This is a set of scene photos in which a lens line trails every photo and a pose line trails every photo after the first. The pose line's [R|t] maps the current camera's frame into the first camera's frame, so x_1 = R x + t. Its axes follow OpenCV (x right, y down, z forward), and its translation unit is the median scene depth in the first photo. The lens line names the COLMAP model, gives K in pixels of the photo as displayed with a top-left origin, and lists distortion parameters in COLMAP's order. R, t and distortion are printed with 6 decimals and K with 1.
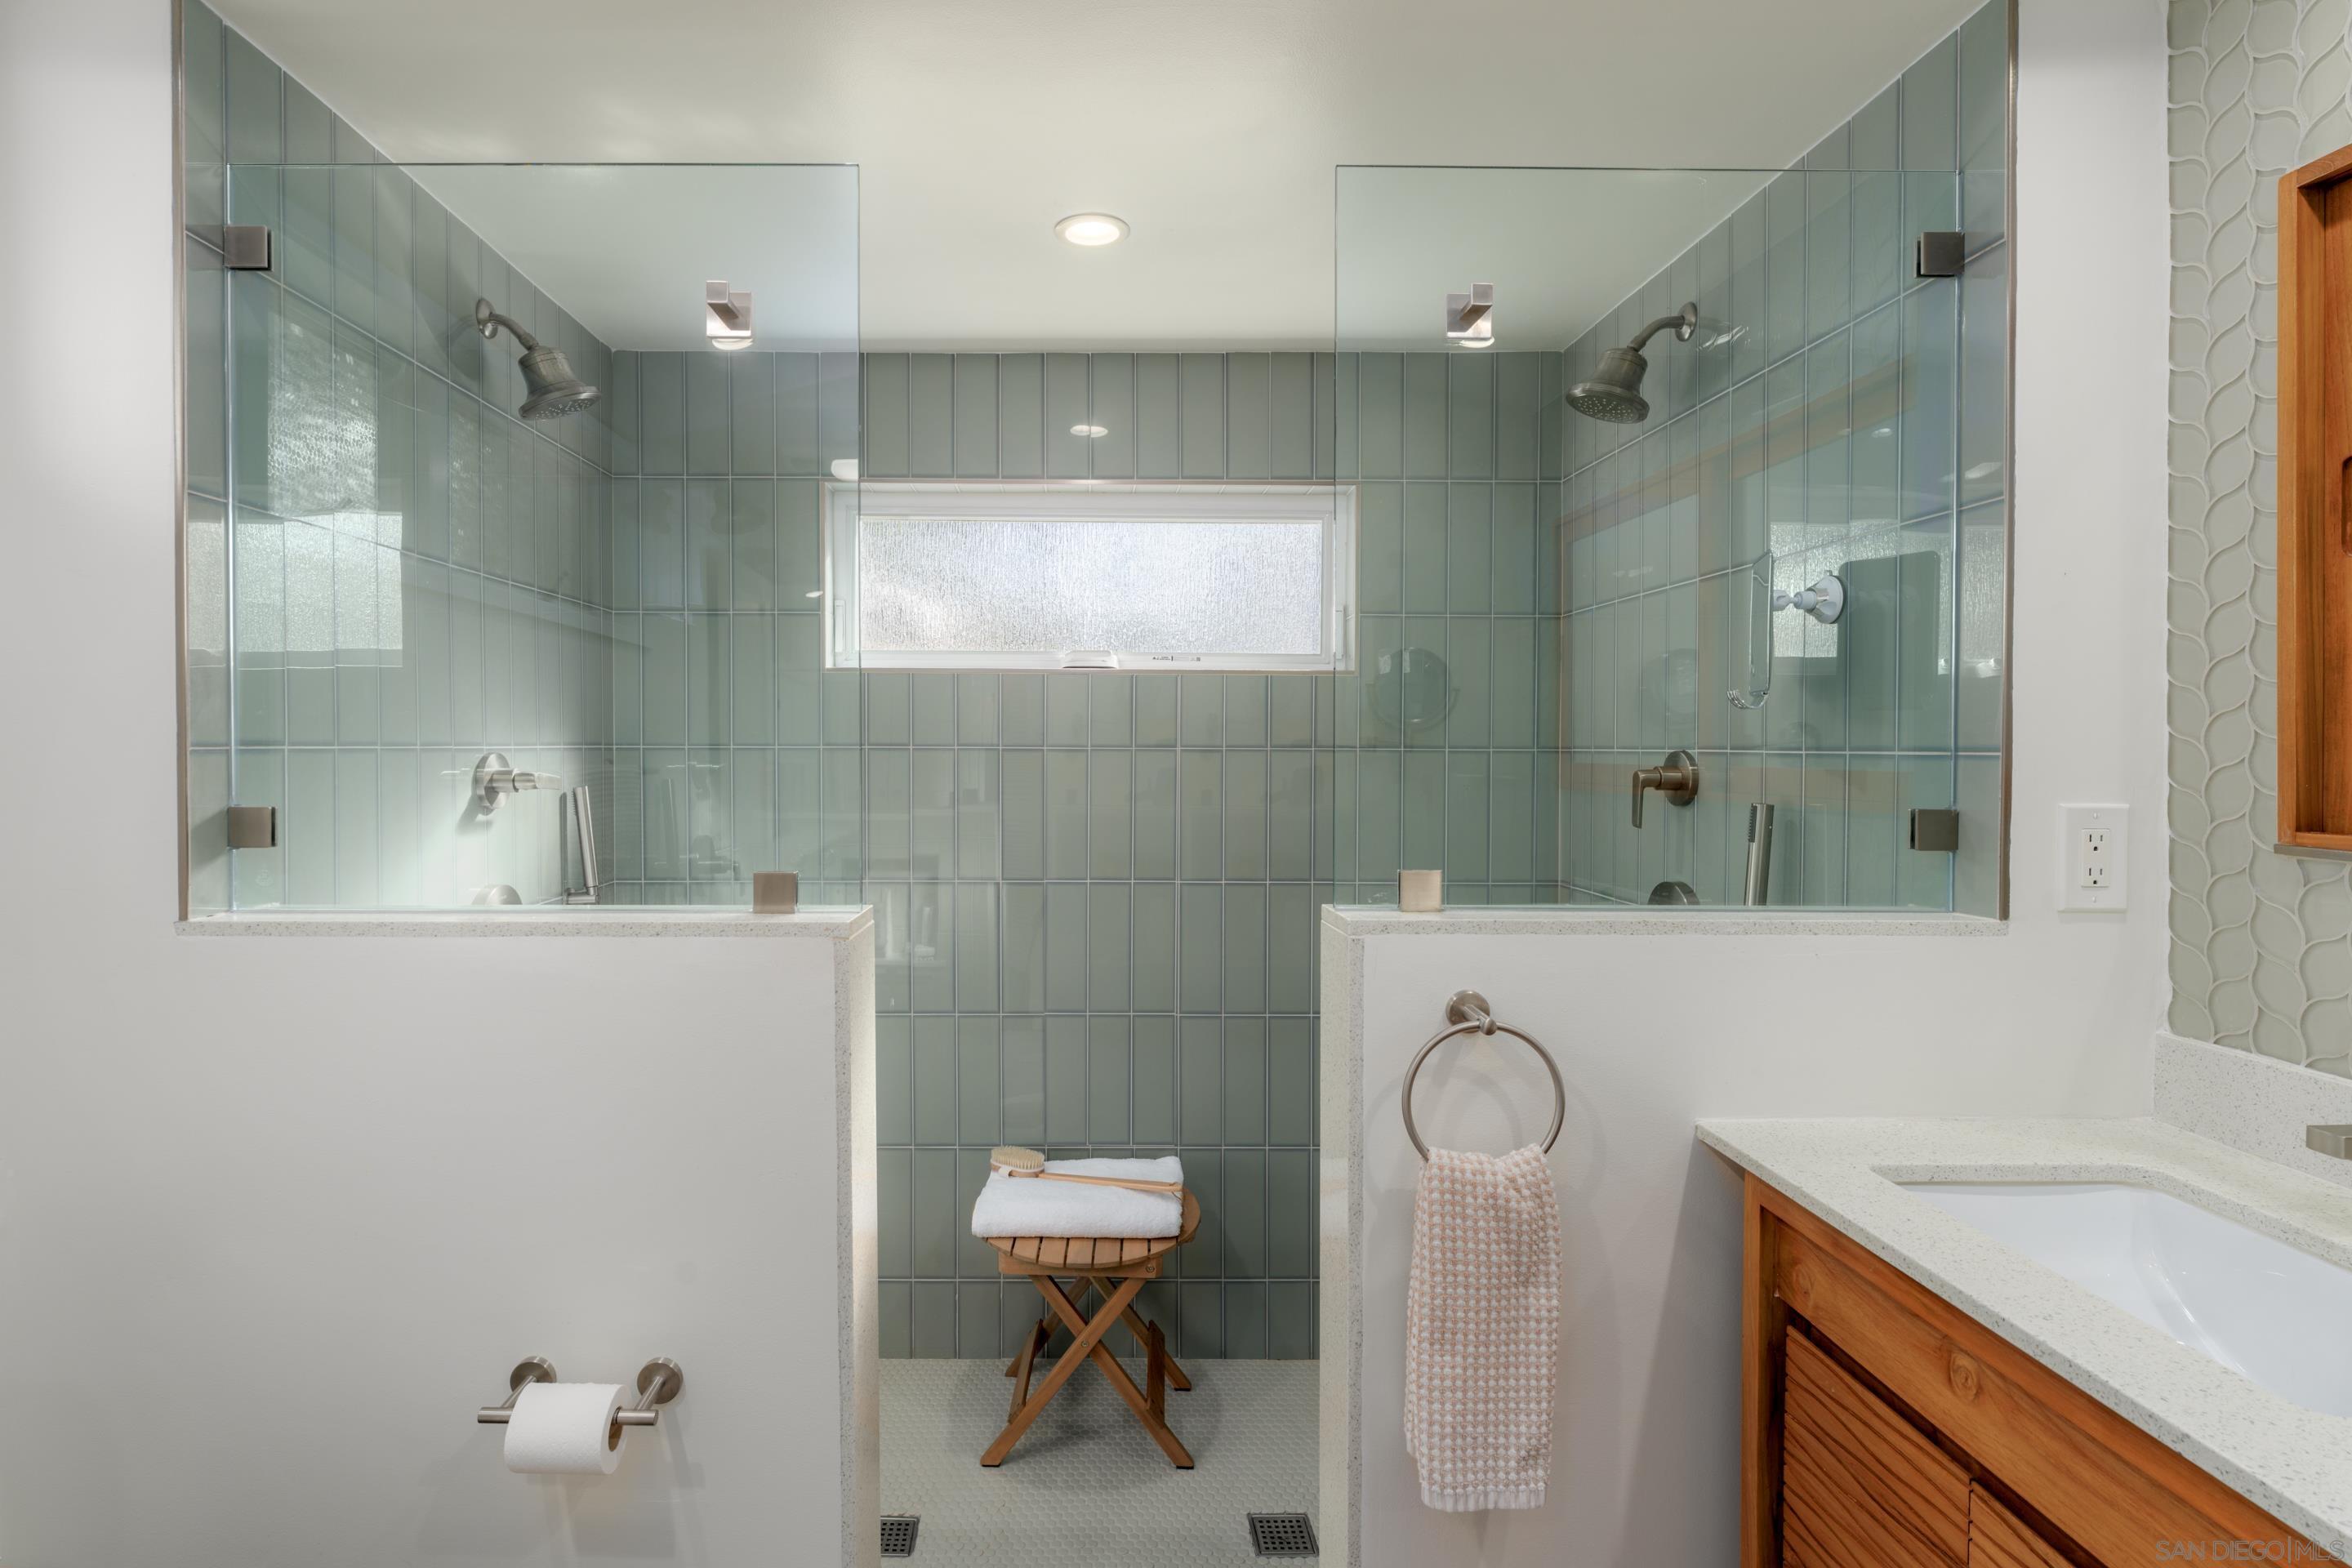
lens RADIAL K [[1134.4, 0, 1098.3], [0, 1134.4, 756.6], [0, 0, 1]] dist [0.001881, 0.000061]
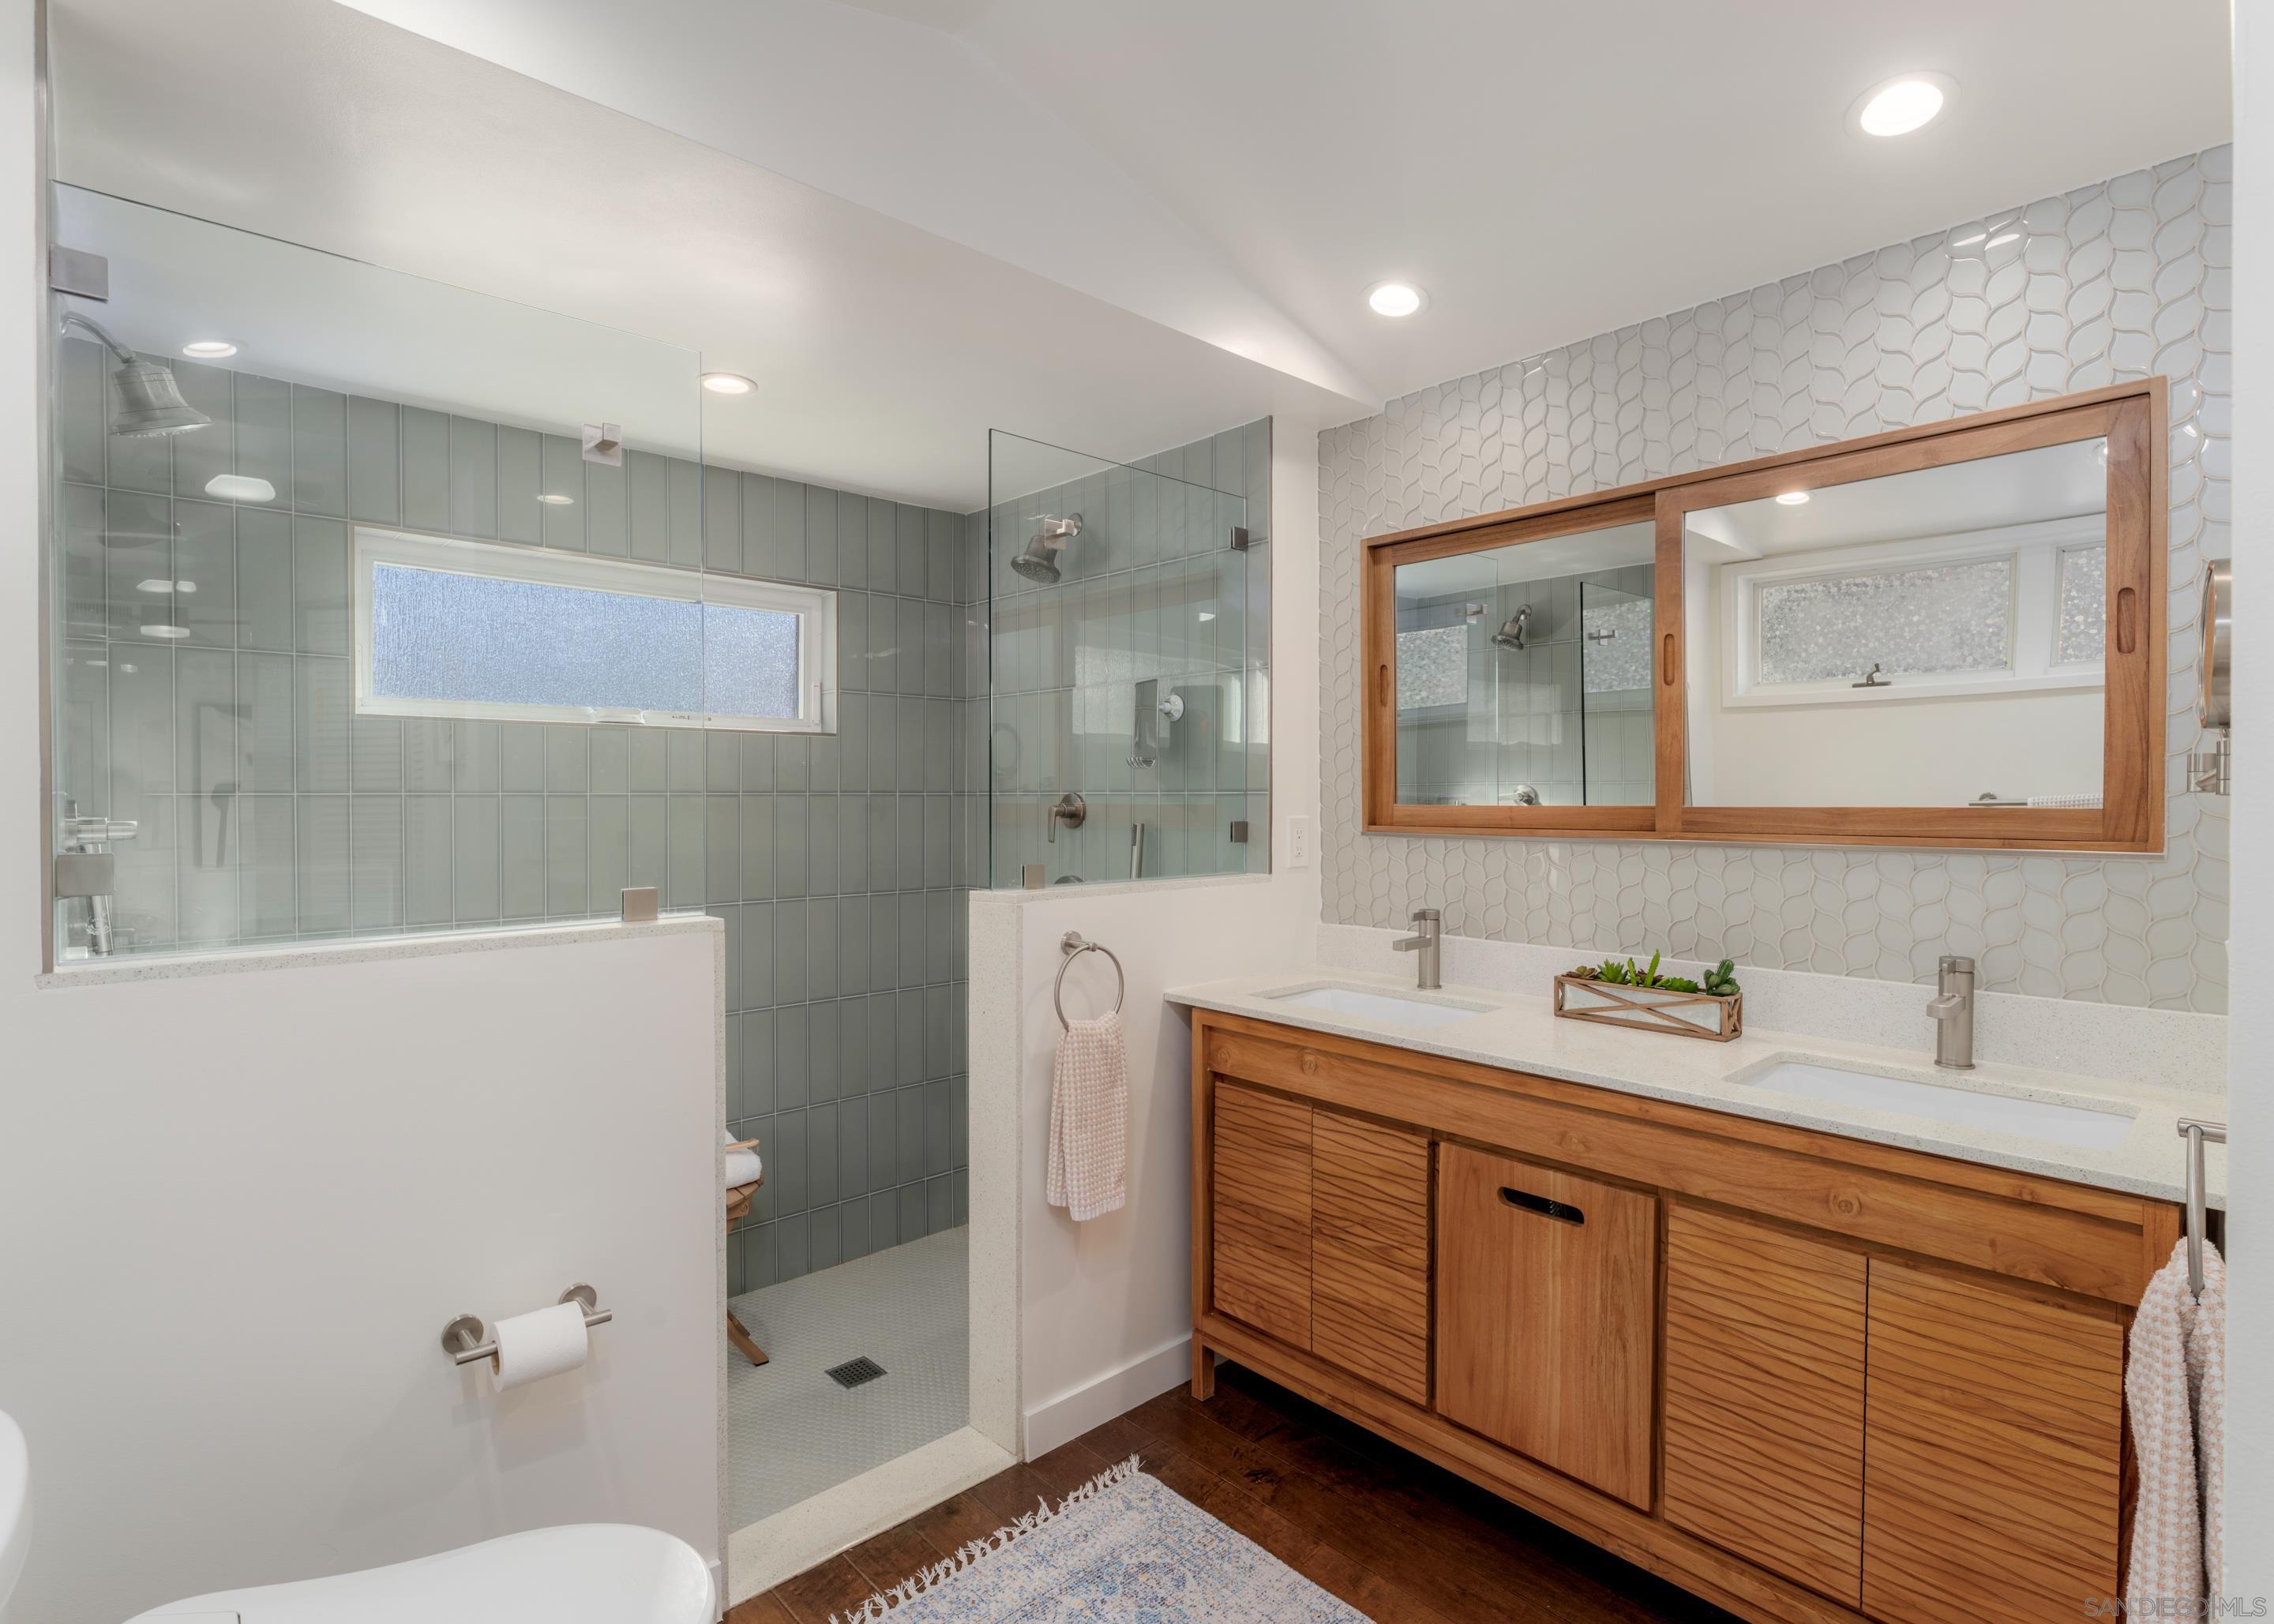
lens RADIAL K [[1119.7, 0, 1090.0], [0, 1119.7, 799.1], [0, 0, 1]] dist [-0.001018, -0.000652]
pose [[0.752865, -0.007759, 0.658130, -0.759259], [0.010599, 0.999944, -0.000337, 0.006533], [-0.658090, 0.007229, 0.752904, -0.295958]]
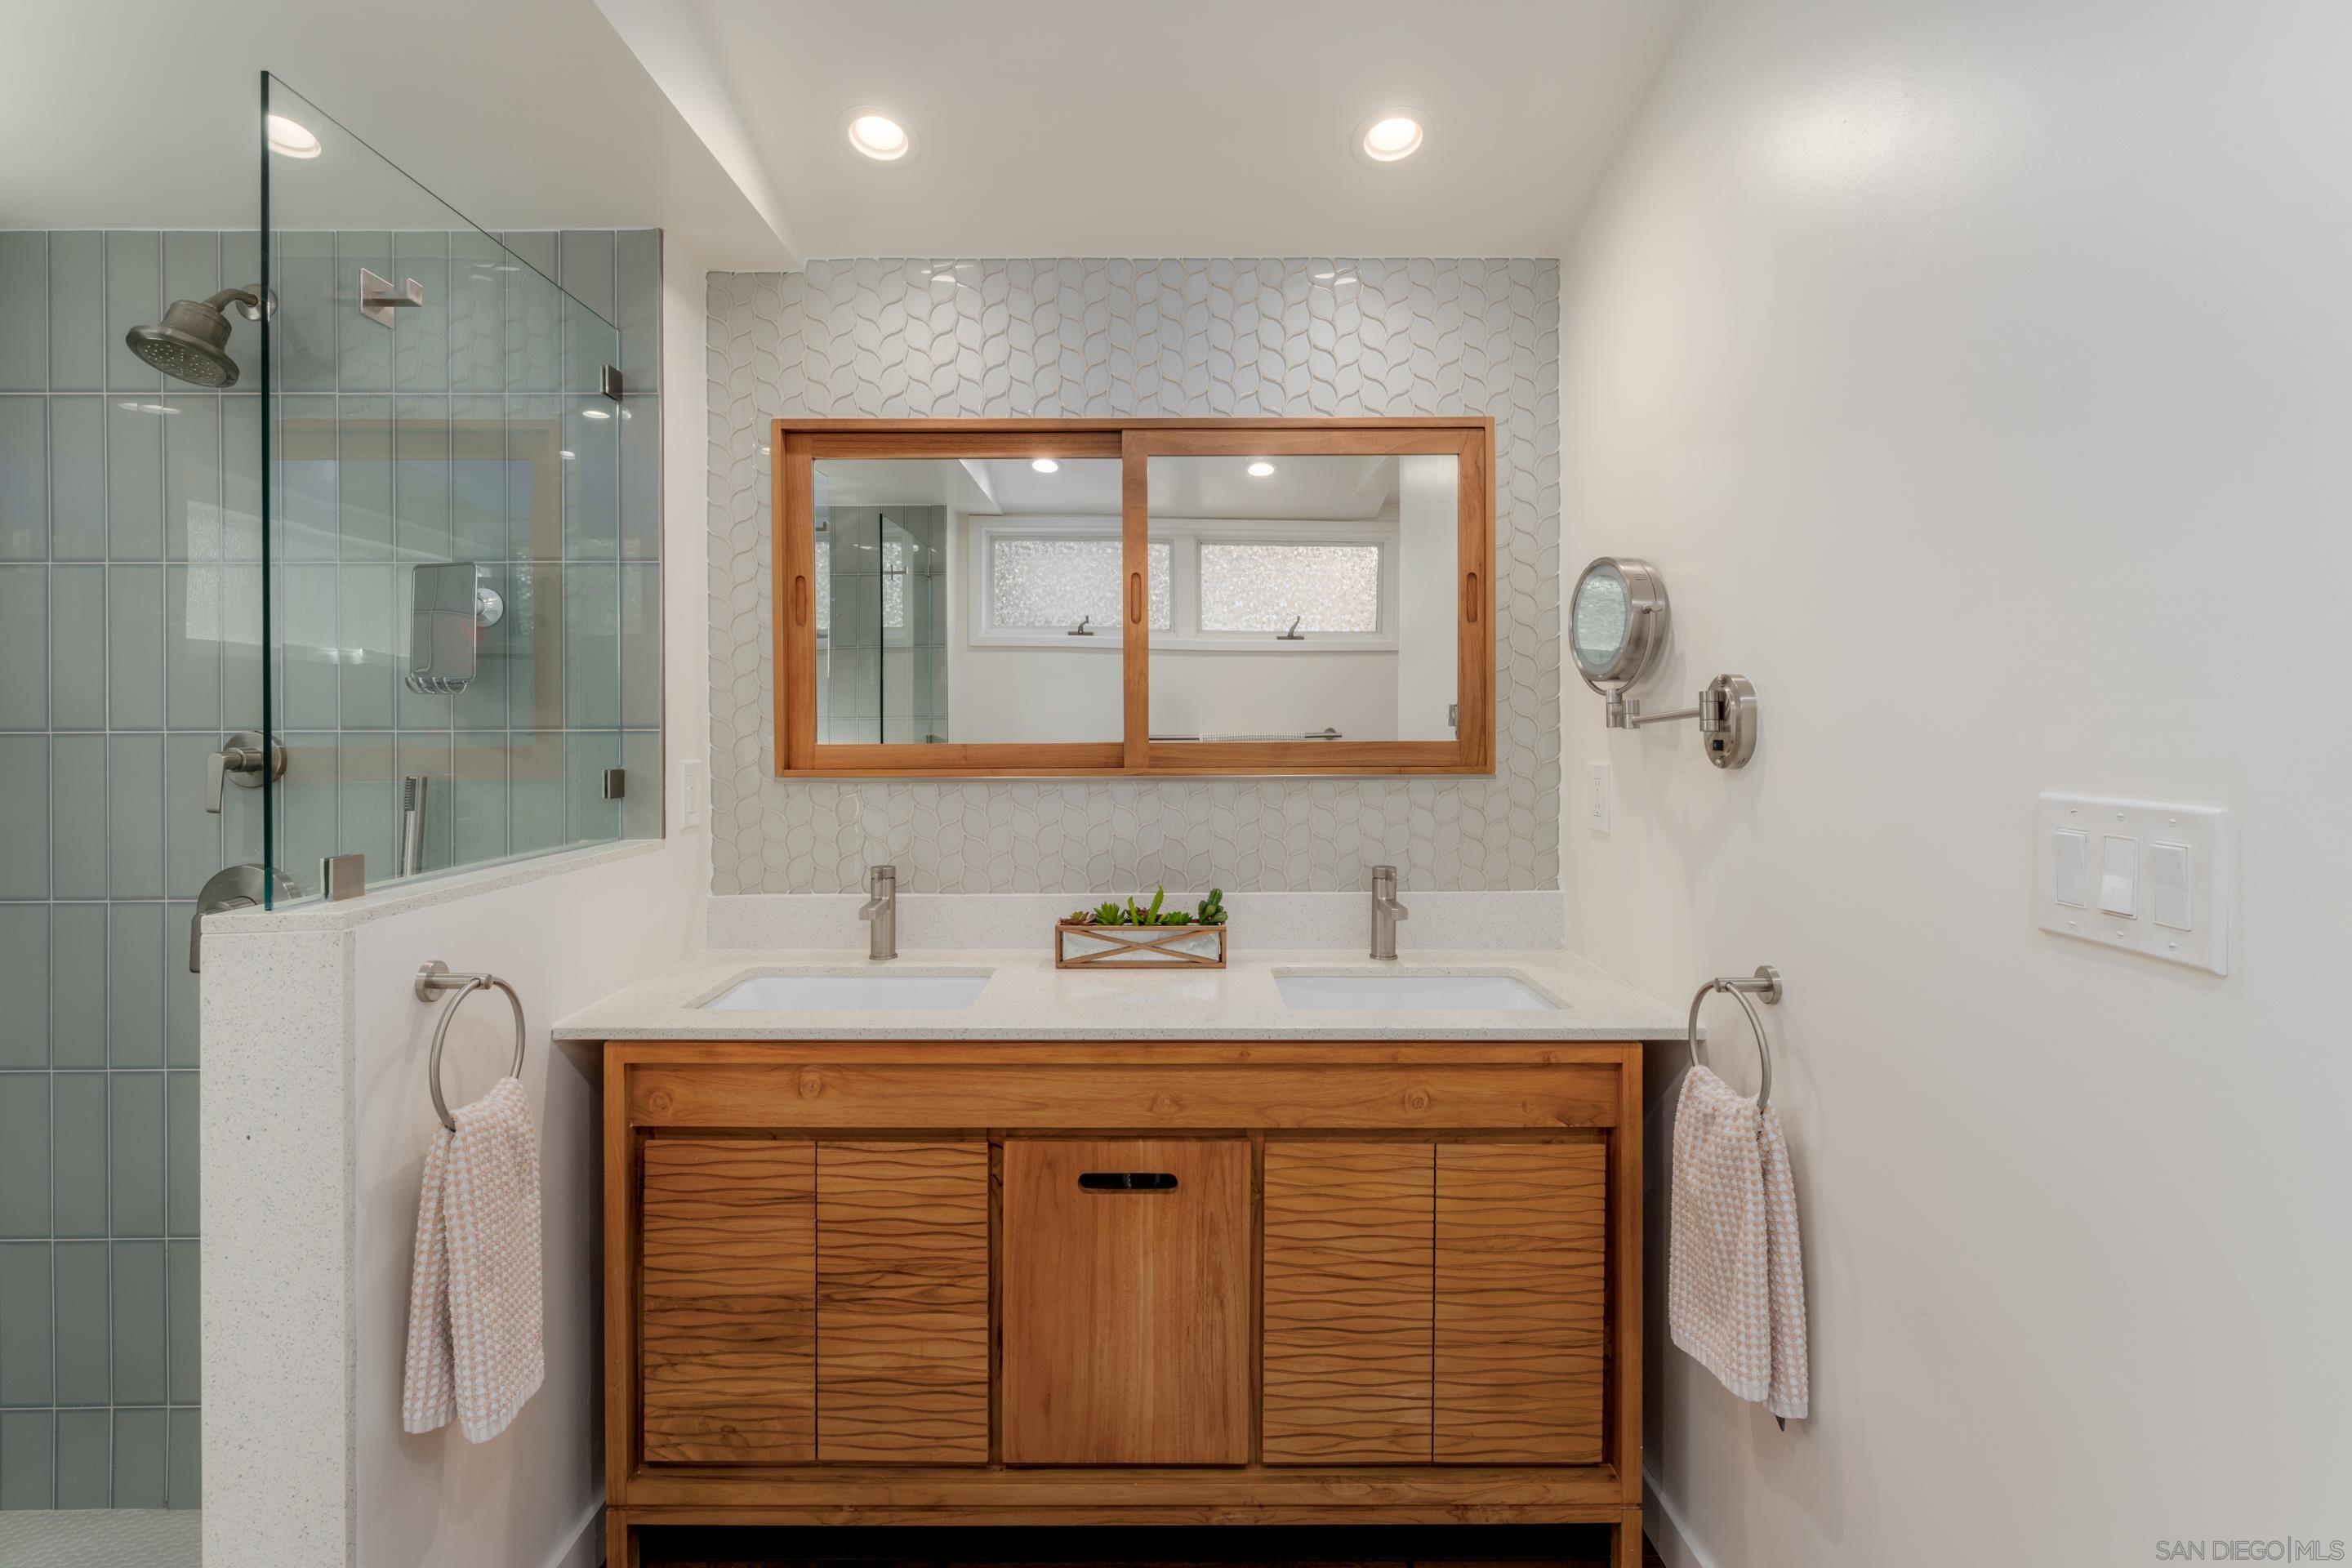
lens RADIAL K [[1088.6, 0, 1170.3], [0, 1088.6, 728.2], [0, 0, 1]] dist [-0.001060, -0.000352]
pose [[-0.002283, -0.004469, 0.999987, -0.660626], [0.013051, 0.999905, 0.004498, -0.002512], [-0.999912, 0.013061, -0.002225, 0.318959]]
